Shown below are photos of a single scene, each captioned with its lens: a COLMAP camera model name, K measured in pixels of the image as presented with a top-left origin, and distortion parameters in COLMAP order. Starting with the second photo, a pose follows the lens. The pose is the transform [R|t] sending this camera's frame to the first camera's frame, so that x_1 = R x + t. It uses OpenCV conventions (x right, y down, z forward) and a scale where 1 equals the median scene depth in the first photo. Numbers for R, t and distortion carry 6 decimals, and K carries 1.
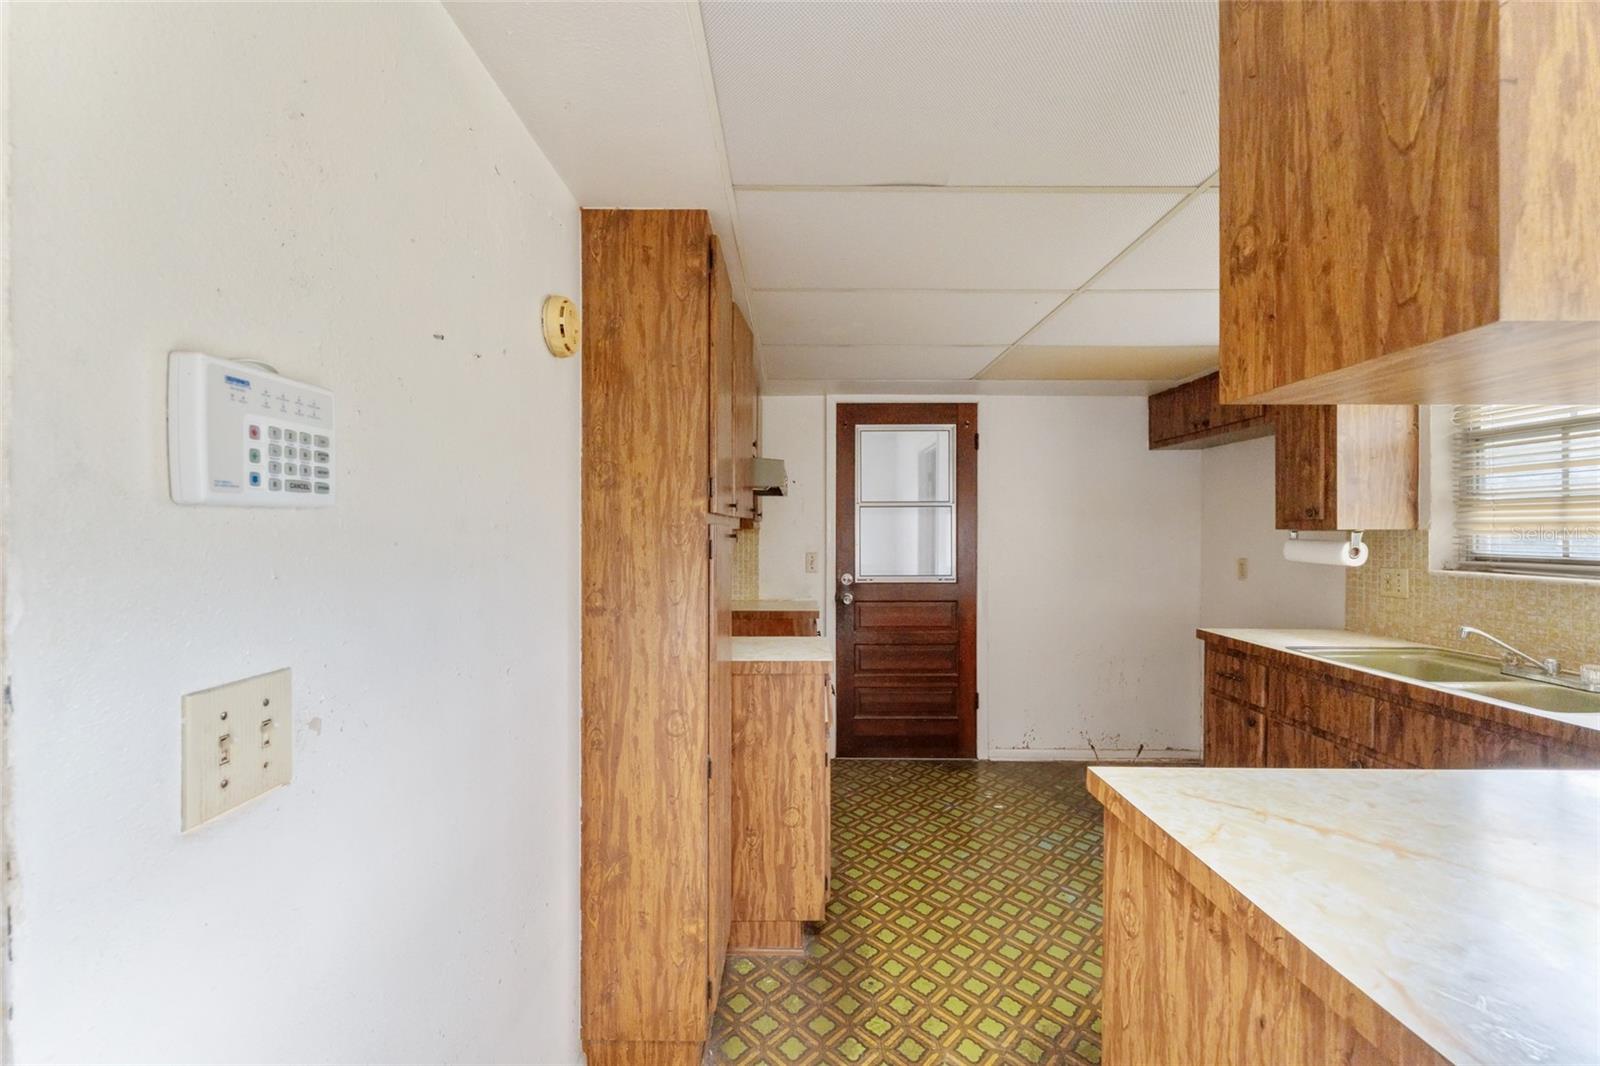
lens RADIAL K [[635.1, 0, 795.6], [0, 635.1, 530.0], [0, 0, 1]] dist [-0.001417, 0.000631]
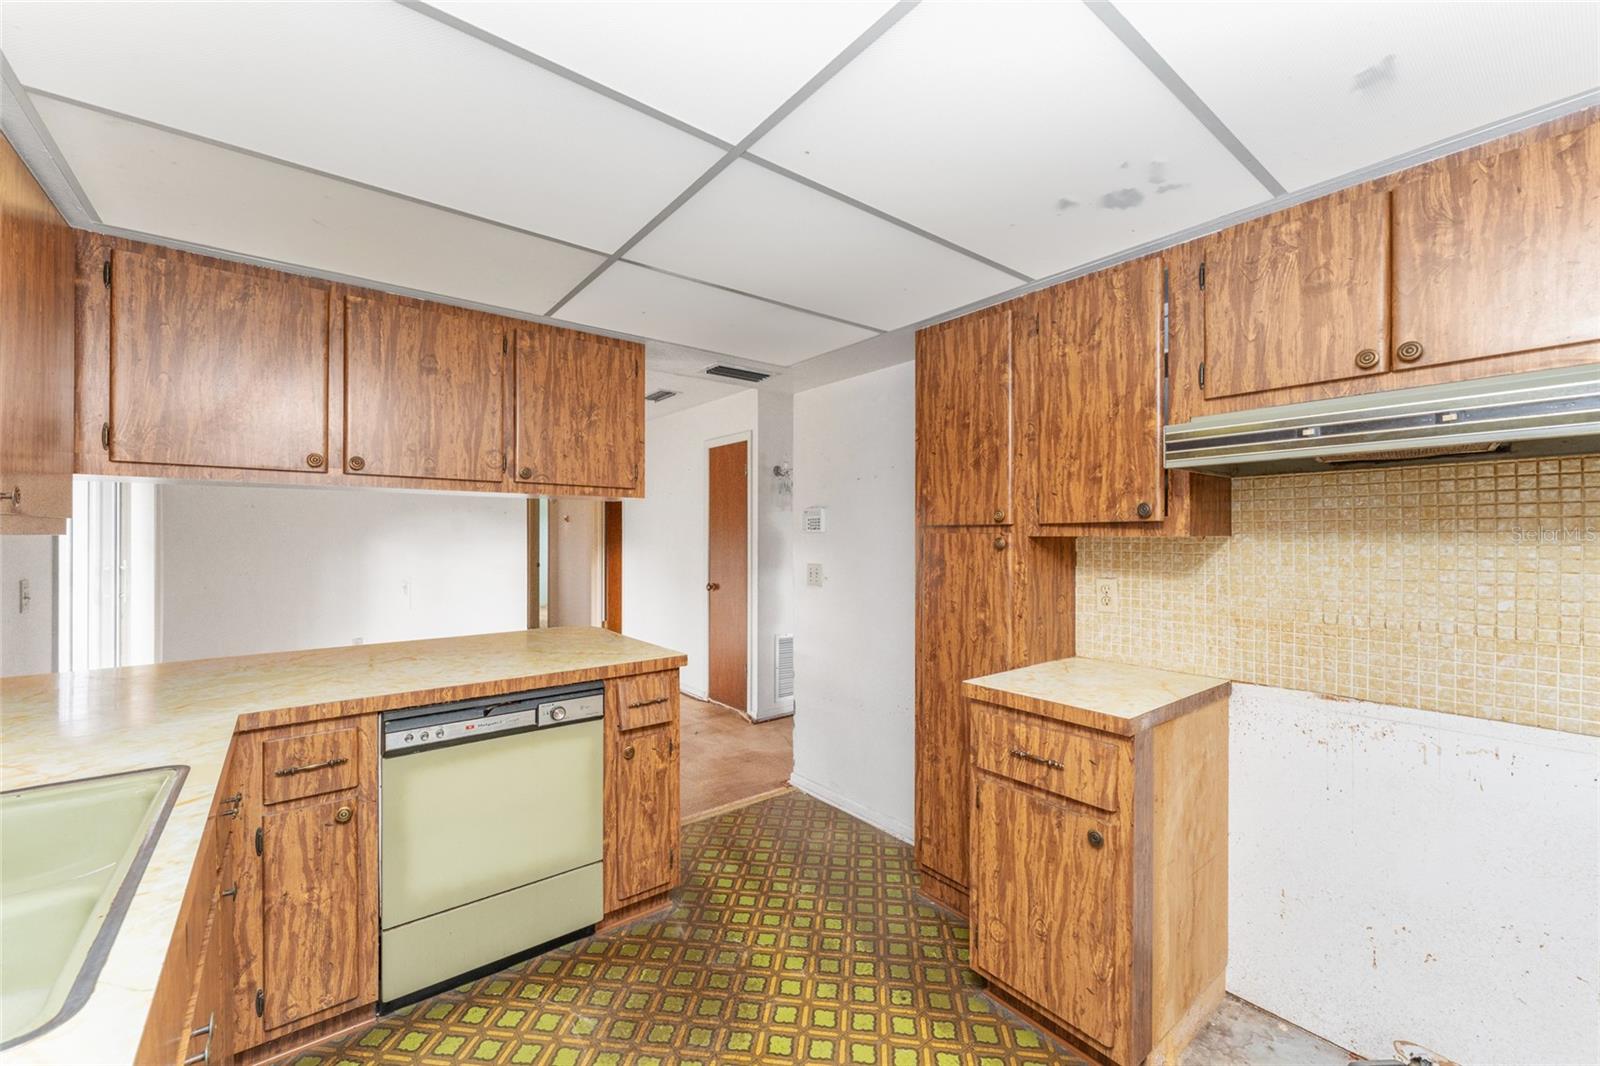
lens RADIAL K [[635.1, 0, 797.1], [0, 635.1, 534.9], [0, 0, 1]] dist [-0.001417, 0.000631]
pose [[-0.782952, -0.002212, -0.622078, 0.613799], [-0.001535, 0.999998, -0.001624, -0.000472], [0.622080, -0.000317, -0.782953, 1.189204]]
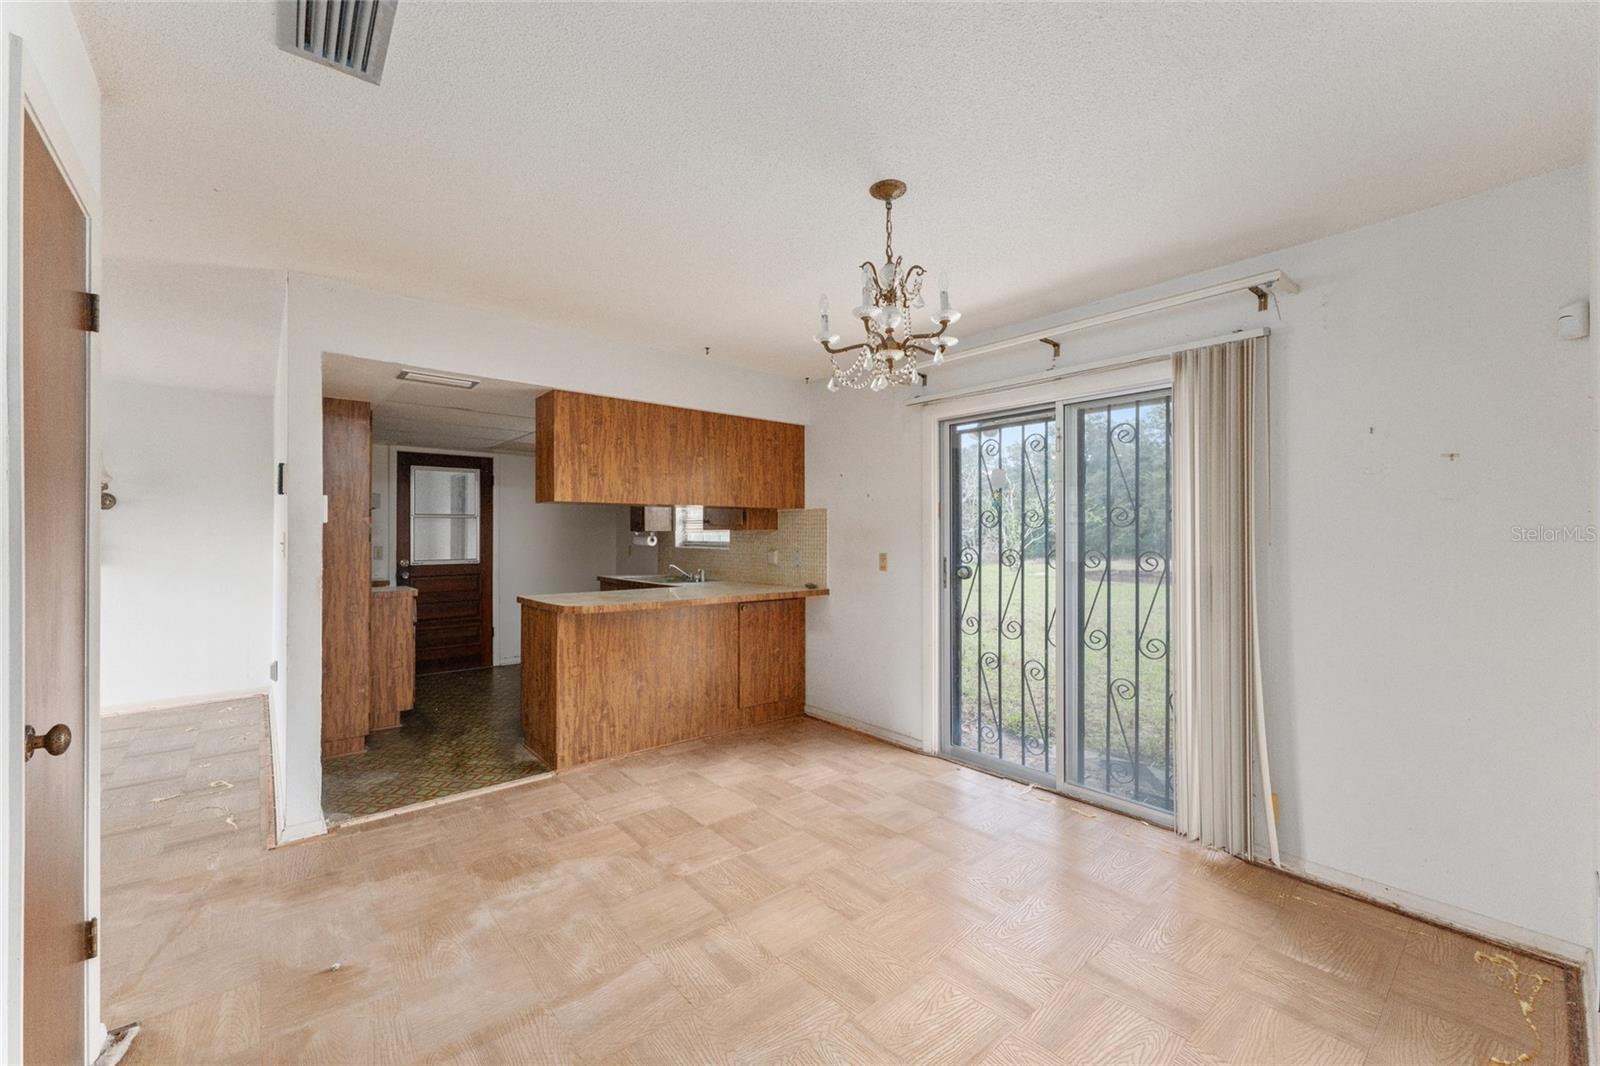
lens RADIAL K [[635.1, 0, 797.4], [0, 635.1, 529.5], [0, 0, 1]] dist [-0.001417, 0.000631]
pose [[0.760199, 0.003716, 0.649679, -0.285621], [0.004032, 0.999937, -0.010437, 0.019095], [-0.649677, 0.010554, 0.760137, -1.177275]]
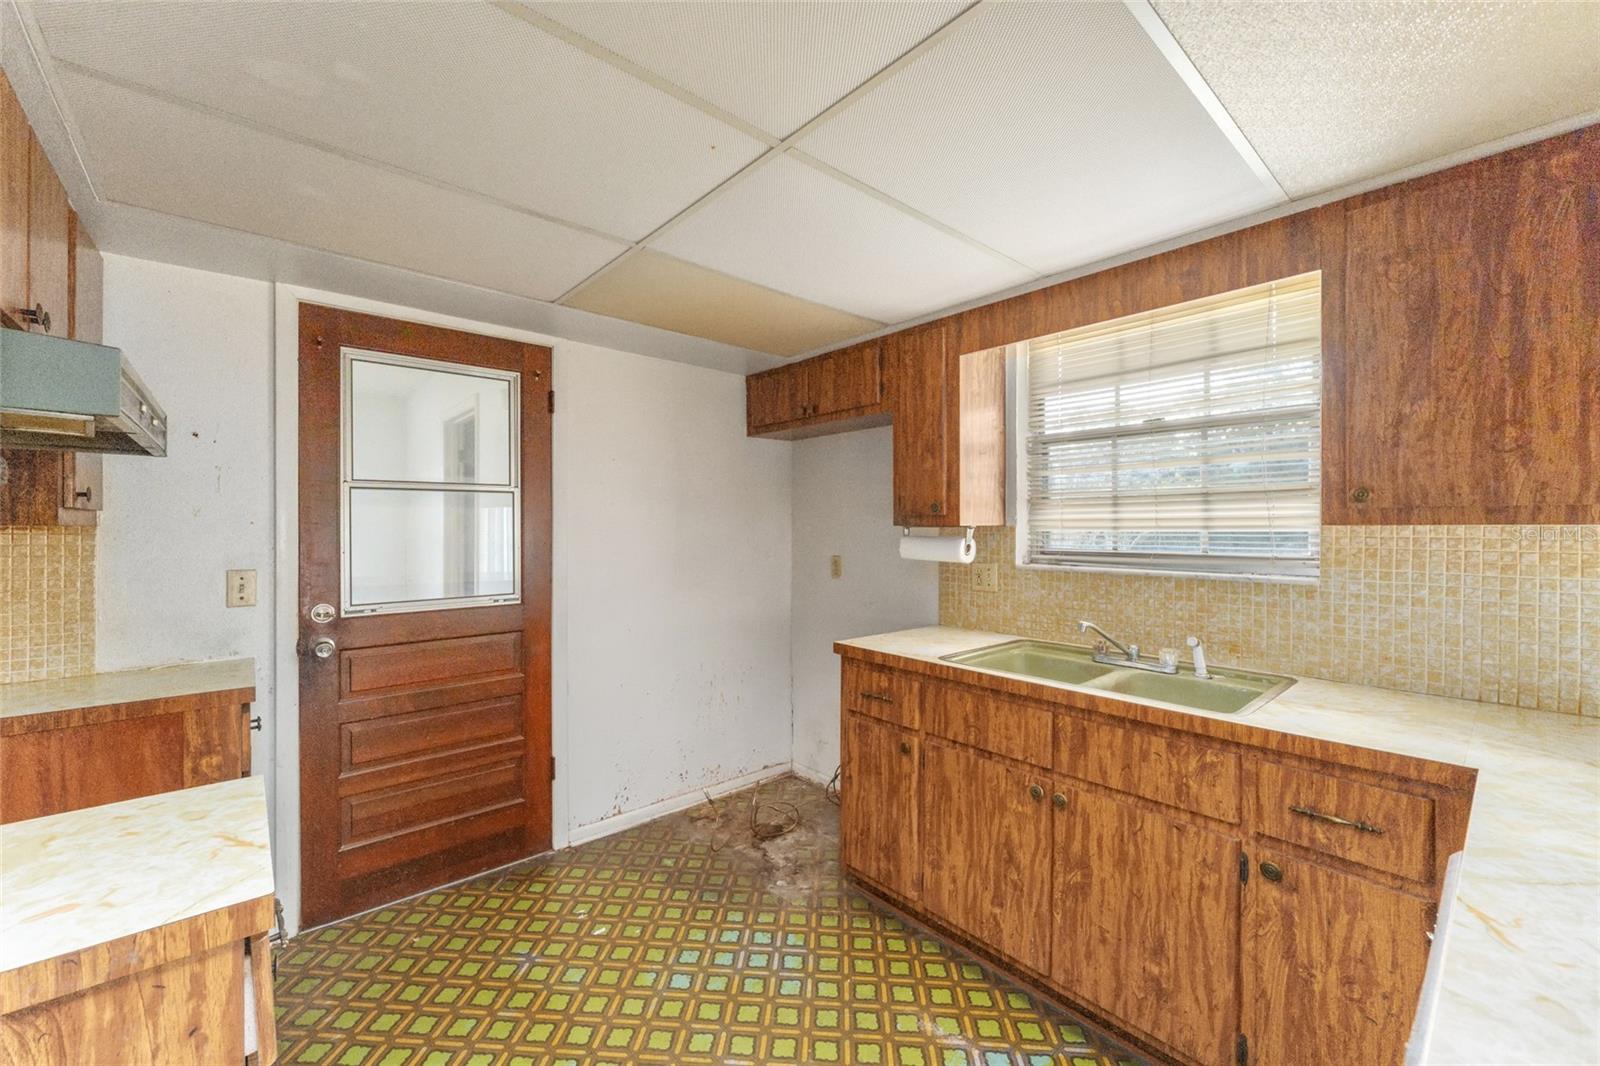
lens RADIAL K [[635.1, 0, 798.9], [0, 635.1, 526.6], [0, 0, 1]] dist [-0.001417, 0.000631]
pose [[0.749780, -0.001841, 0.661685, 0.033765], [0.001971, 0.999998, 0.000549, -0.000335], [-0.661685, 0.000893, 0.749782, 0.405761]]
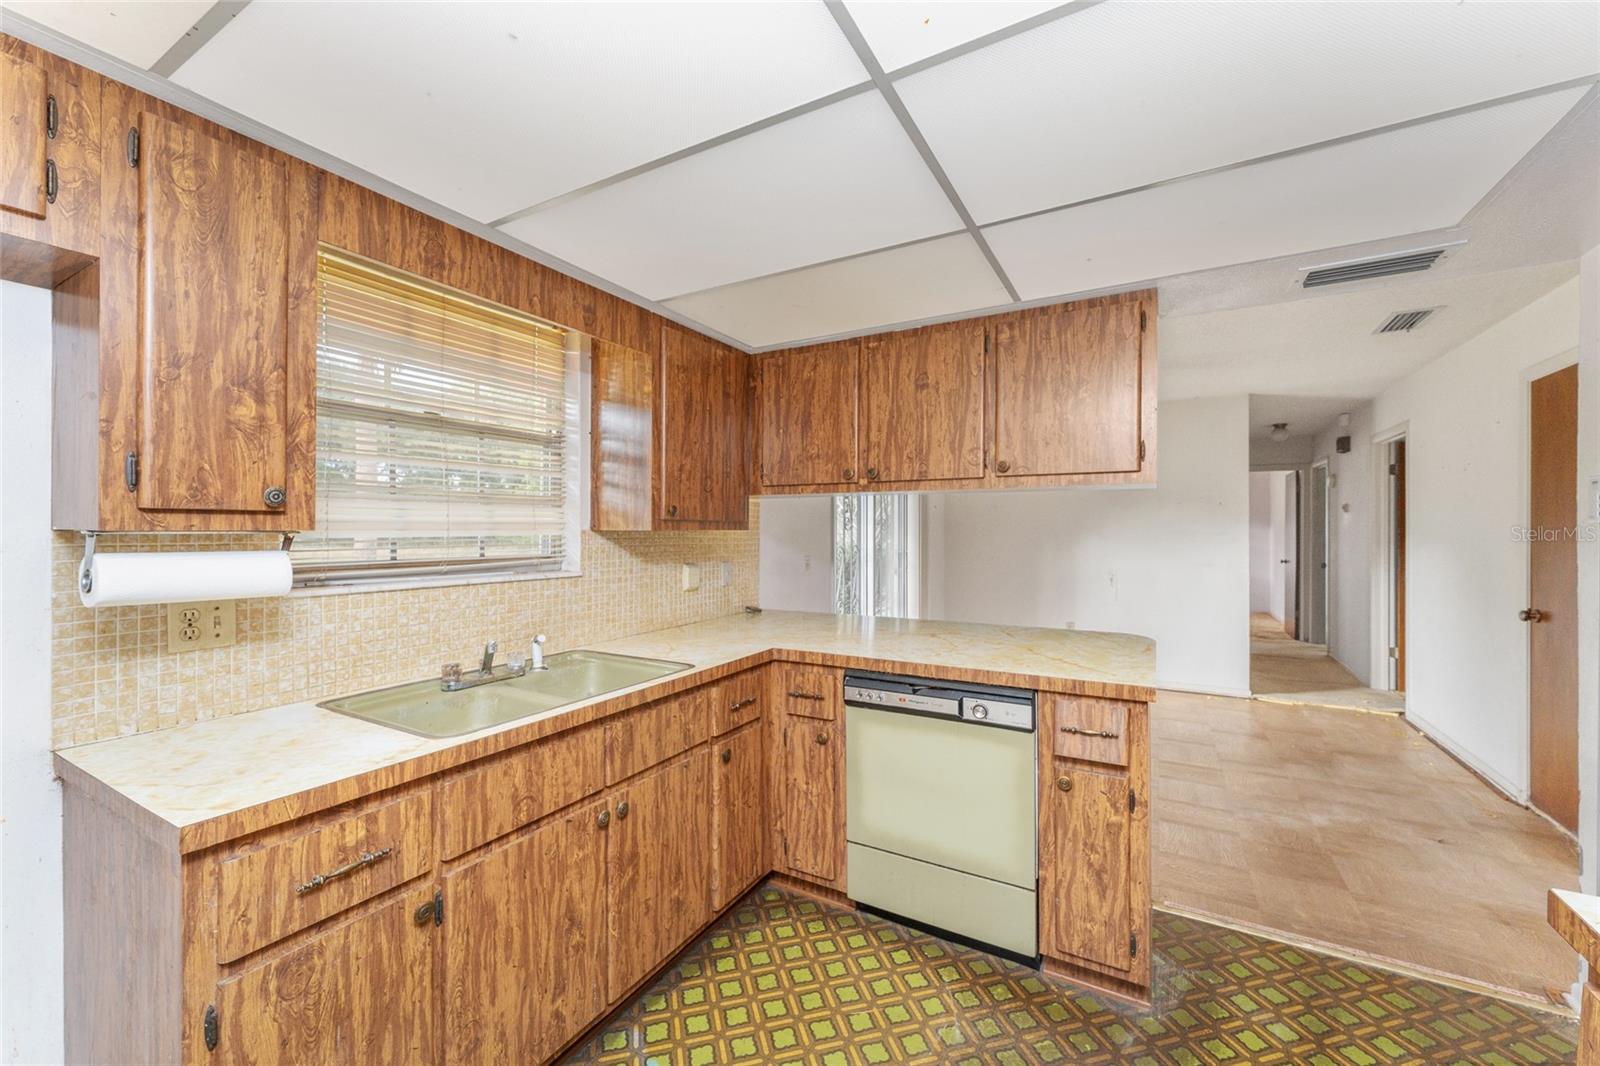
lens RADIAL K [[635.1, 0, 791.0], [0, 635.1, 528.8], [0, 0, 1]] dist [-0.001417, 0.000631]
pose [[-0.866720, 0.001620, 0.498793, 0.192949], [0.001217, 0.999999, -0.001132, -0.000821], [-0.498794, -0.000374, -0.866721, 1.170265]]
